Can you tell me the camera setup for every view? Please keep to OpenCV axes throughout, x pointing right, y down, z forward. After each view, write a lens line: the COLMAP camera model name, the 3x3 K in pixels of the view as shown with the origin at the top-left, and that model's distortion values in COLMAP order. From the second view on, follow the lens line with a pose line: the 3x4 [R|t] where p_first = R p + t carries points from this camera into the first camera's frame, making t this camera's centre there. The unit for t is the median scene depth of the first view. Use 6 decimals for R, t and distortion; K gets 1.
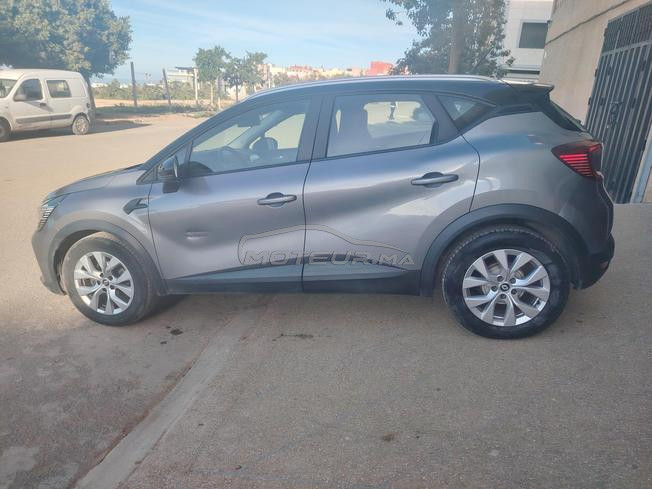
lens RADIAL K [[454.0, 0, 327.2], [0, 454.0, 244.5], [0, 0, 1]] dist [0.003990, -0.004311]
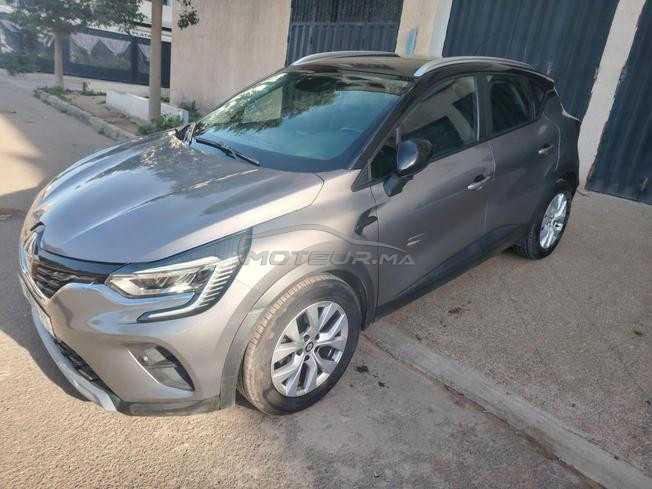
lens RADIAL K [[454.0, 0, 326.9], [0, 454.0, 244.9], [0, 0, 1]] dist [0.003990, -0.004311]
pose [[0.575389, -0.249278, 0.778966, -1.018300], [0.161688, 0.968293, 0.190434, -0.194343], [-0.801739, 0.016376, 0.597450, 0.630173]]
